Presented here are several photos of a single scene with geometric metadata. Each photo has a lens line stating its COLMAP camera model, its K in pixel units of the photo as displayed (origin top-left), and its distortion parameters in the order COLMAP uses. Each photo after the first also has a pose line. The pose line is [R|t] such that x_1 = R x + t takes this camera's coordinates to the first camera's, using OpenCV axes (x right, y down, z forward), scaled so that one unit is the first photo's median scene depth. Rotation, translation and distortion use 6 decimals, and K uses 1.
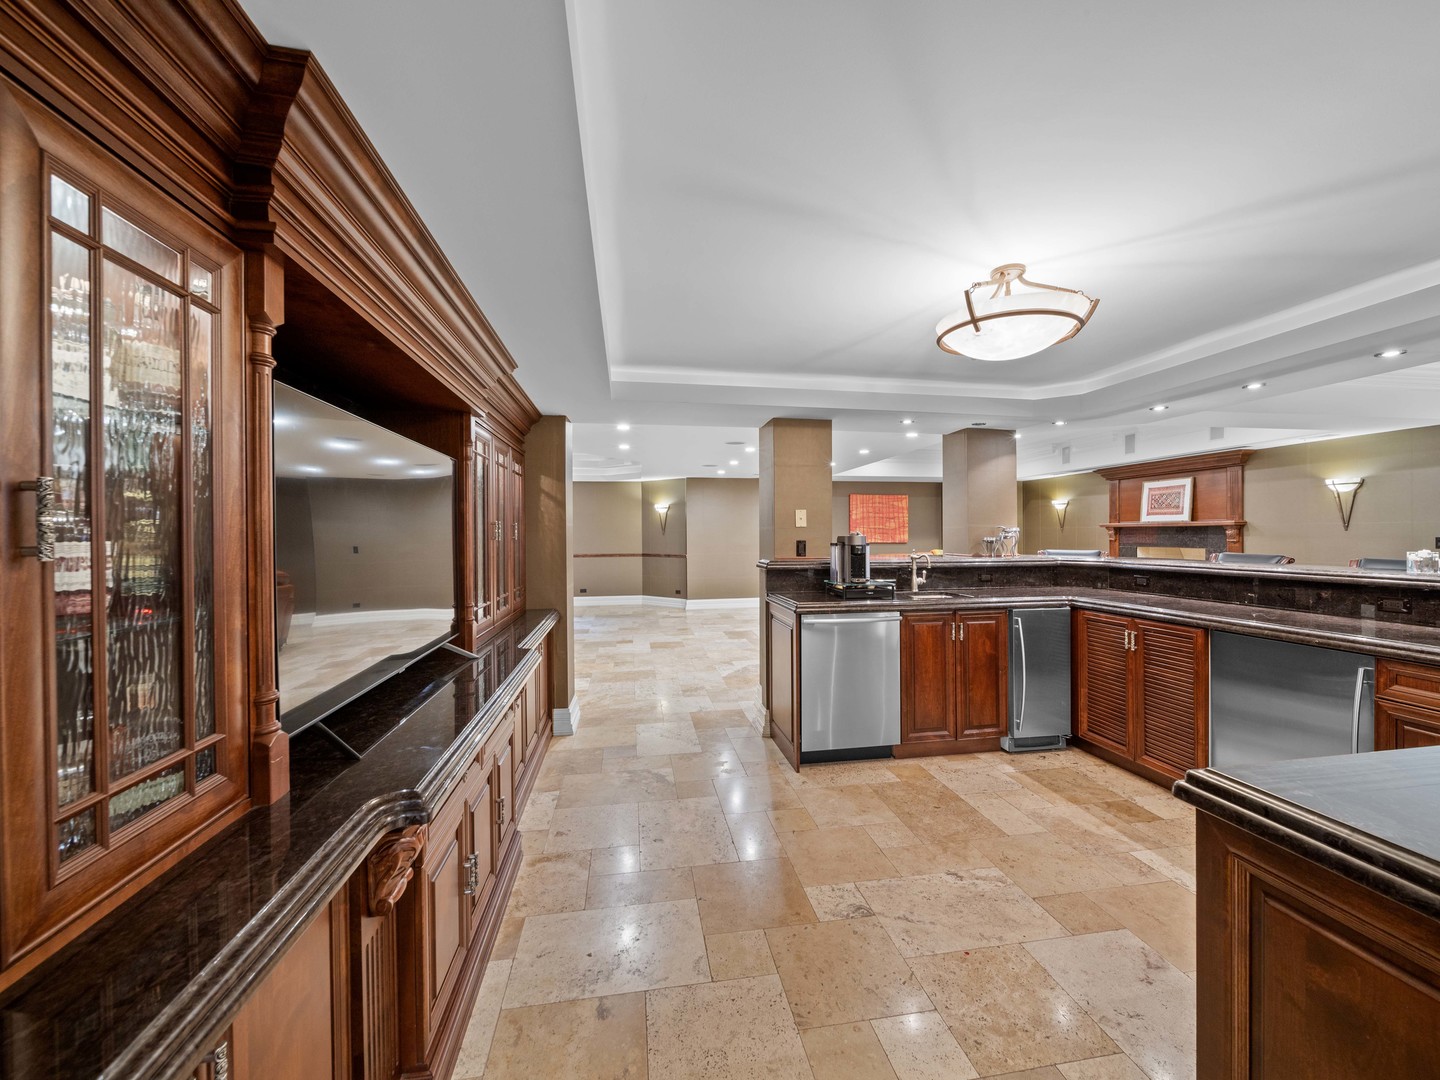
lens RADIAL K [[574.3, 0, 722.0], [0, 574.3, 538.4], [0, 0, 1]] dist [-0.001217, -0.001327]
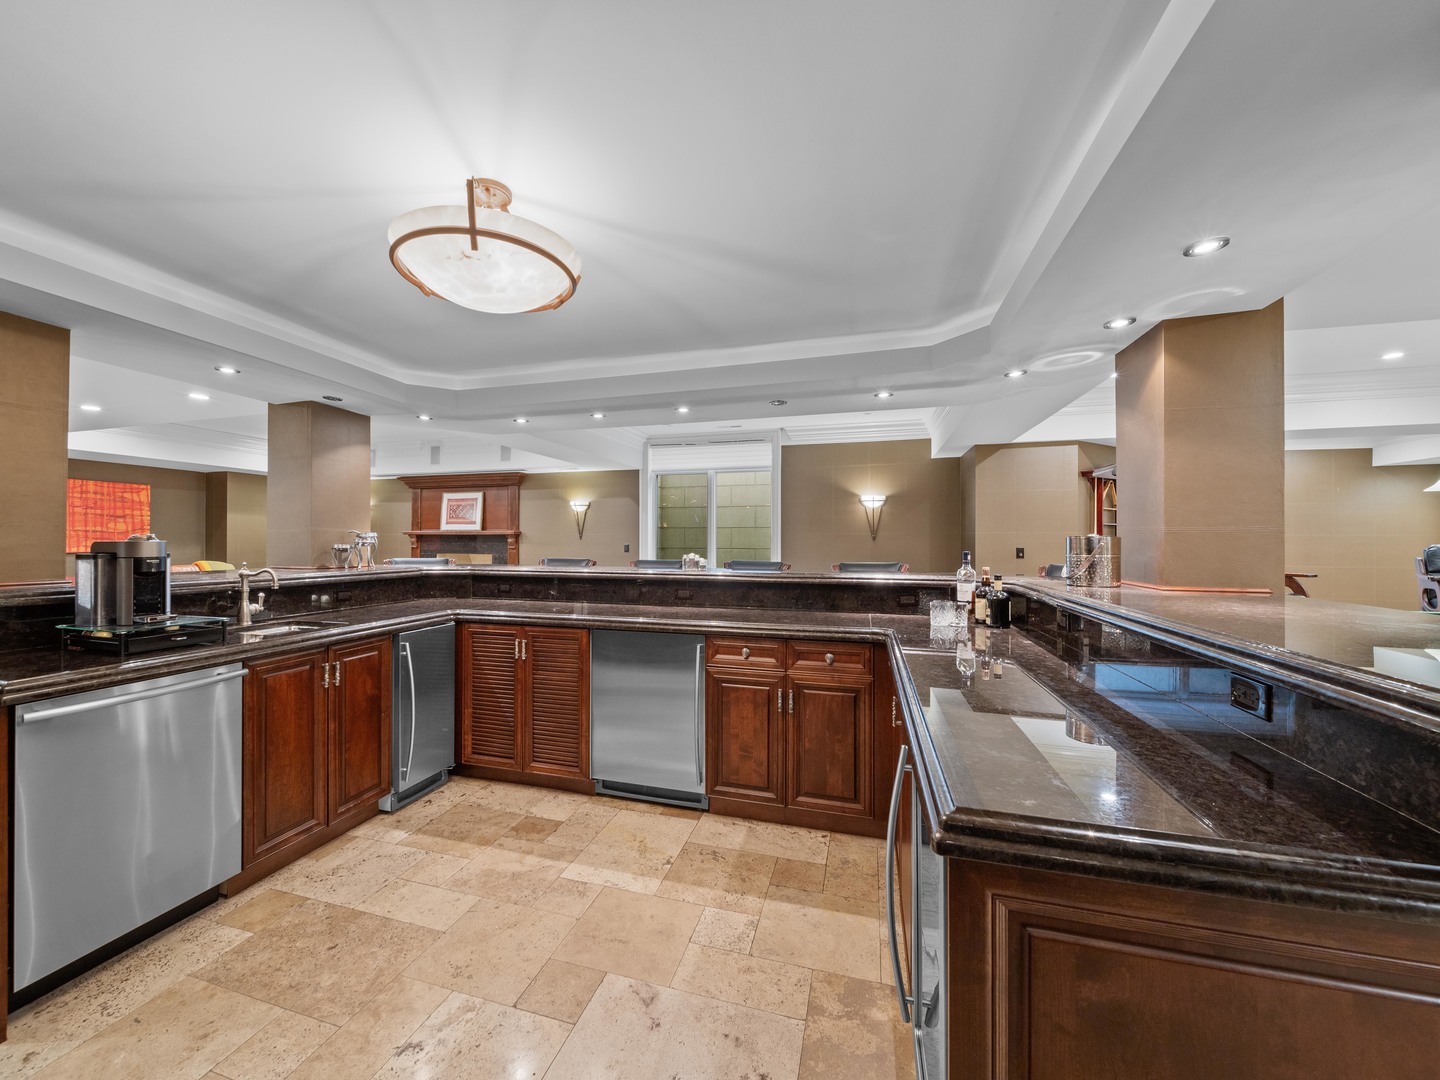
lens RADIAL K [[574.3, 0, 689.2], [0, 574.3, 537.8], [0, 0, 1]] dist [-0.001217, -0.001327]
pose [[0.448302, 0.011032, 0.893814, -0.034379], [0.001476, 0.999913, -0.013082, 0.000239], [-0.893881, 0.007184, 0.448247, 0.267704]]
